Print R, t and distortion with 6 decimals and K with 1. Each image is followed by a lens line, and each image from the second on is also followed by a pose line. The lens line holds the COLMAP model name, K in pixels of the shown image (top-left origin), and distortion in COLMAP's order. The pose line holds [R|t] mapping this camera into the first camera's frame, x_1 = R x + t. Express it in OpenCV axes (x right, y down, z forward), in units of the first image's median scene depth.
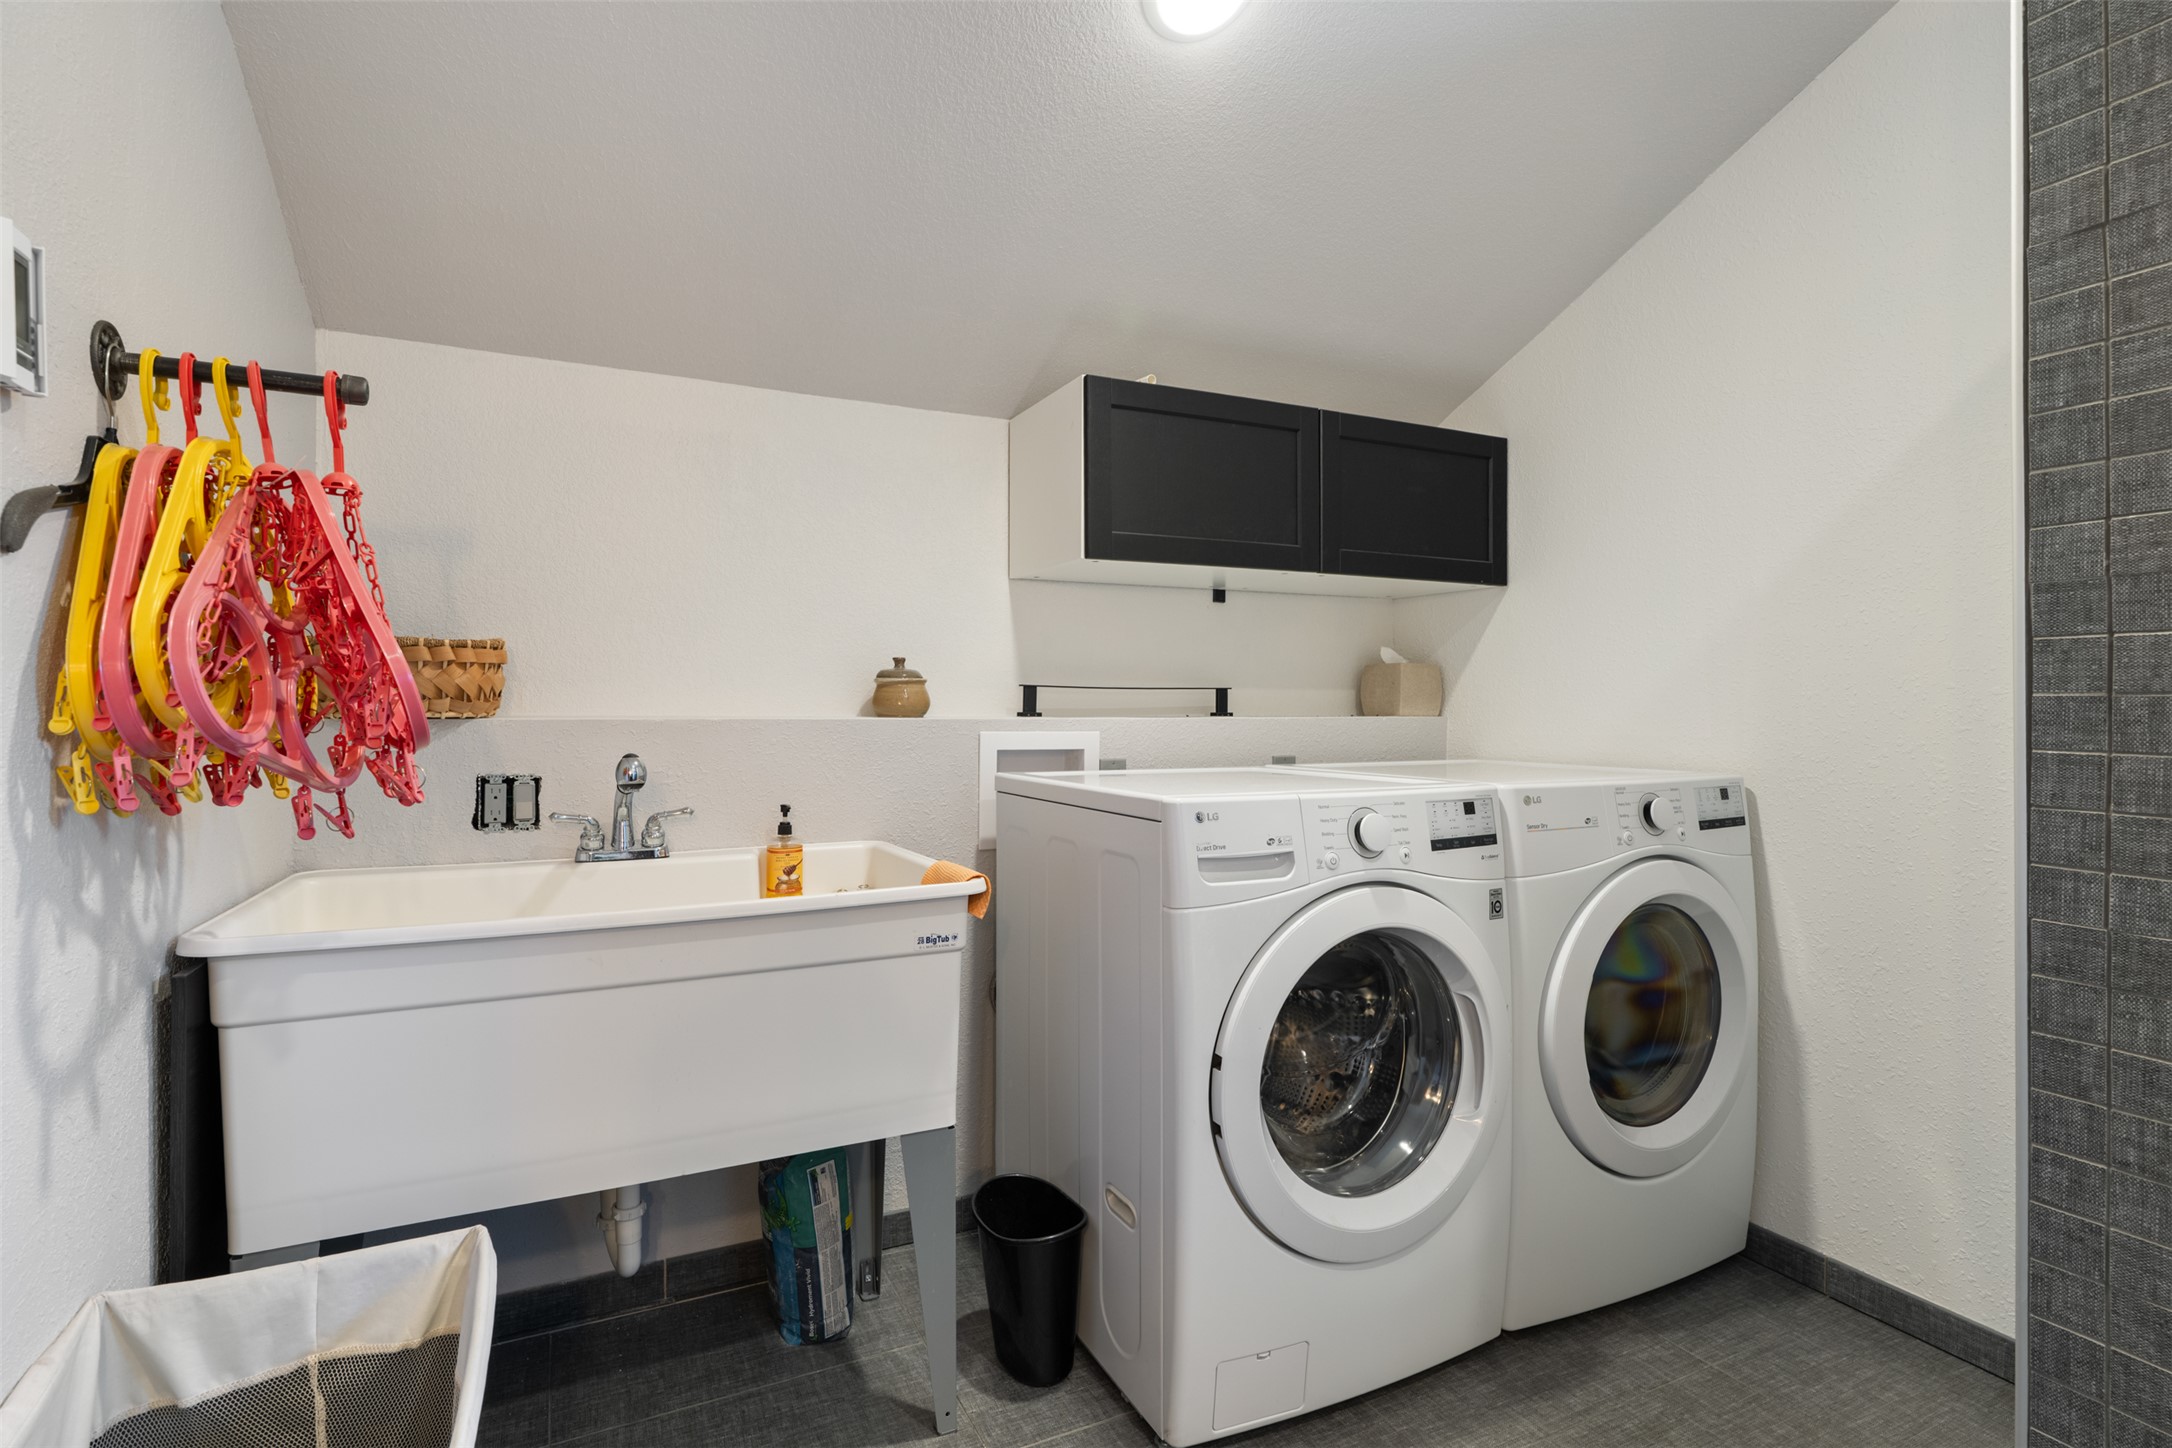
lens RADIAL K [[1027.6, 0, 1083.6], [0, 1027.6, 708.1], [0, 0, 1]] dist [-0.000642, 0.000014]
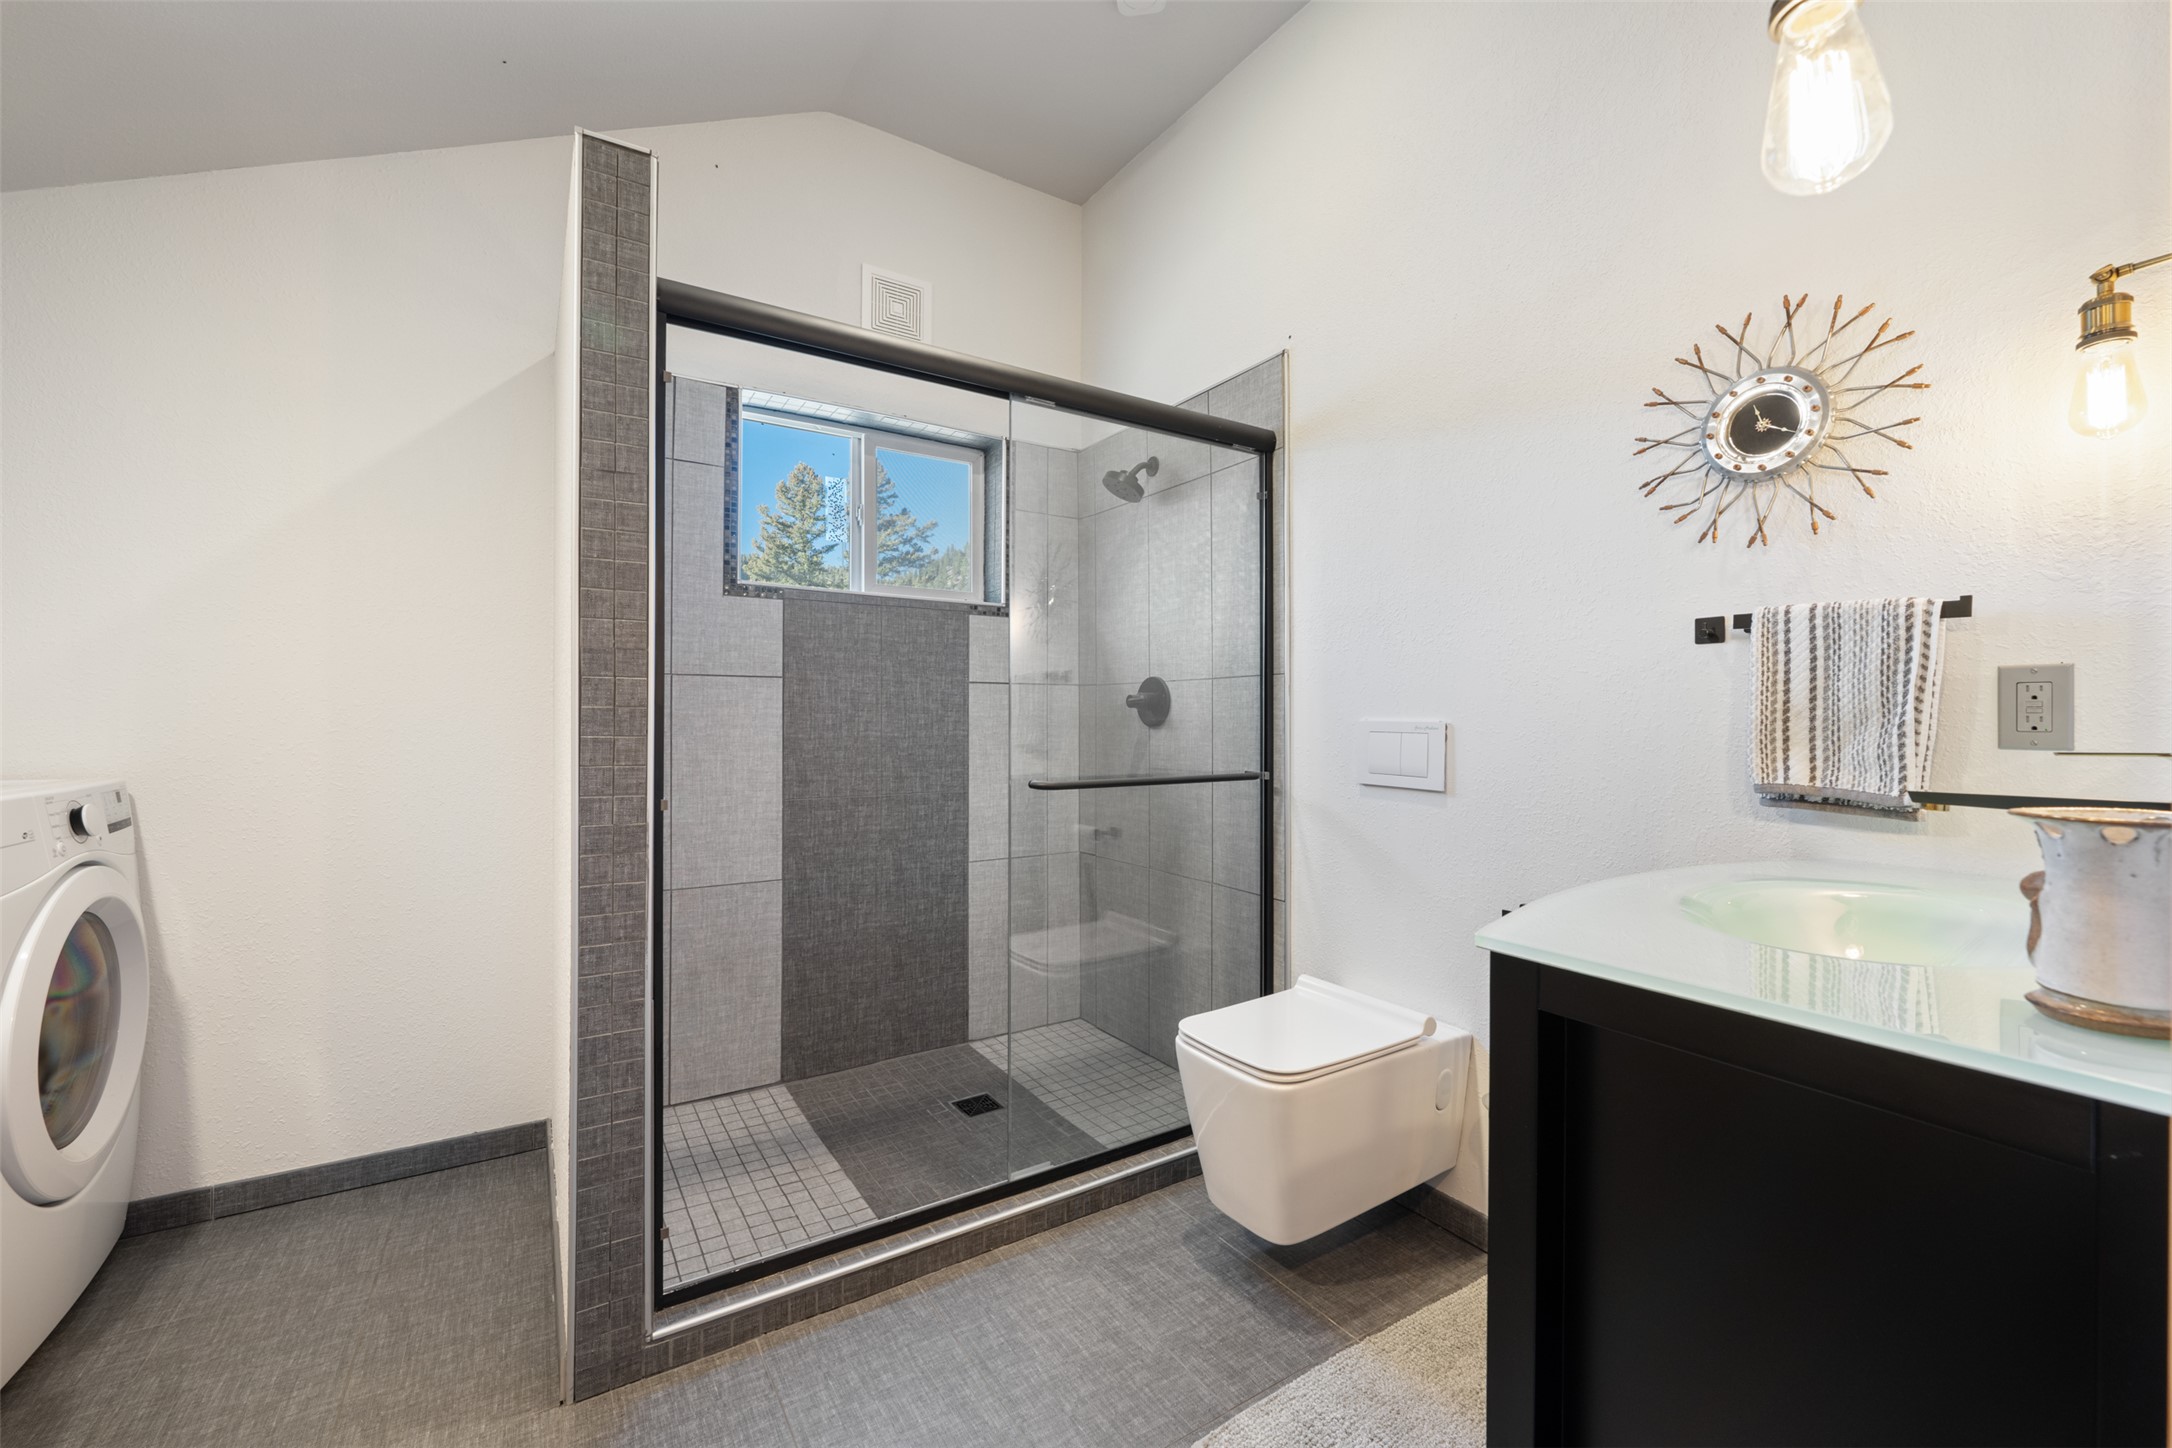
lens RADIAL K [[857.2, 0, 1093.8], [0, 857.2, 717.6], [0, 0, 1]] dist [0.000338, 0.000069]
pose [[-0.148313, 0.000816, 0.988940, -0.760111], [-0.000028, 1.000000, -0.000829, 0.008273], [-0.988940, -0.000150, -0.148313, 0.307752]]
